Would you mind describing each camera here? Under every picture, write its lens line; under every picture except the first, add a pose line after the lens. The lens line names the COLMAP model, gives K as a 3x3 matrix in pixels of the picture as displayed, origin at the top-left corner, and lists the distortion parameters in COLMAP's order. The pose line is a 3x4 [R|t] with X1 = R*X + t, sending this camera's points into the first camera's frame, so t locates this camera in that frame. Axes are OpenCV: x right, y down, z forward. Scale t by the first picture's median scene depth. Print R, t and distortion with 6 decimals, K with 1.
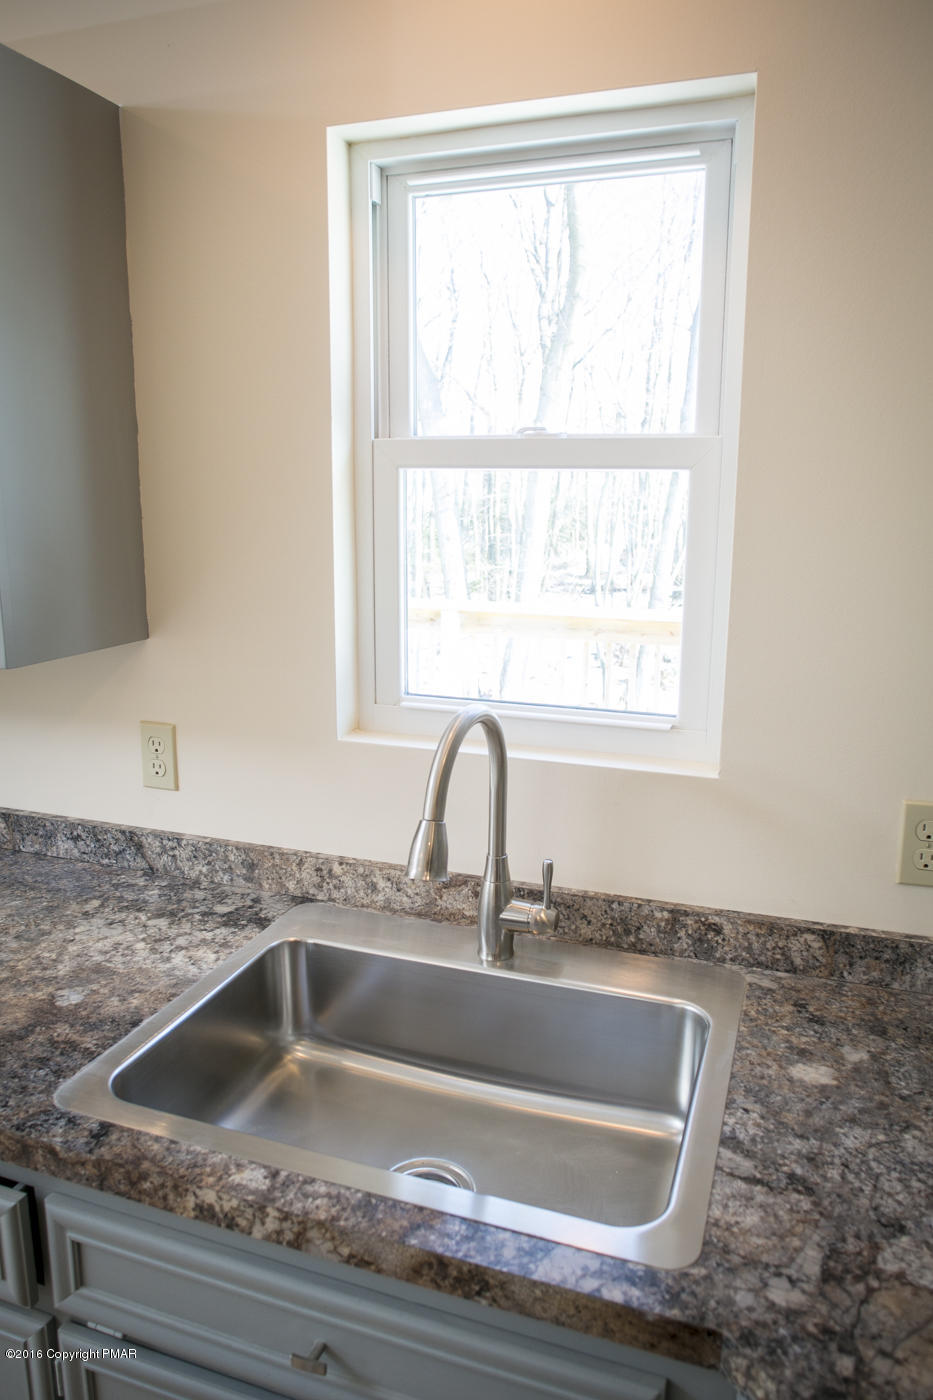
lens RADIAL K [[957.0, 0, 466.5], [0, 957.0, 700.0], [0, 0, 1]] dist [-0.031521, 0.001787]
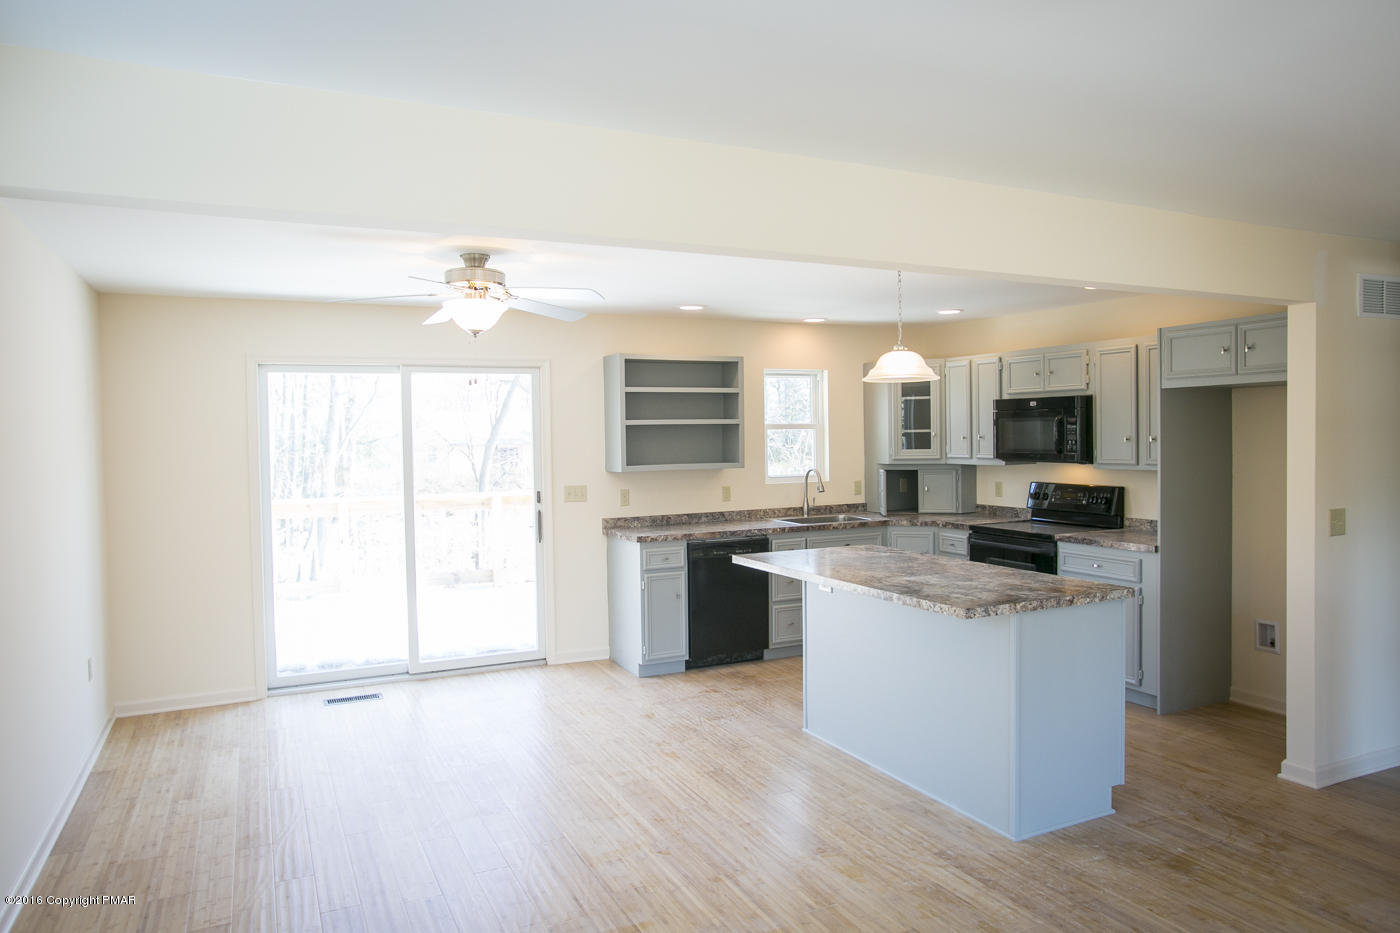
lens RADIAL K [[957.0, 0, 695.2], [0, 957.0, 462.3], [0, 0, 1]] dist [-0.031521, 0.001787]
pose [[0.701424, -0.041958, 0.711509, -3.685777], [0.158023, 0.982576, -0.097839, 0.337415], [-0.695006, 0.181062, 0.695833, -2.081494]]
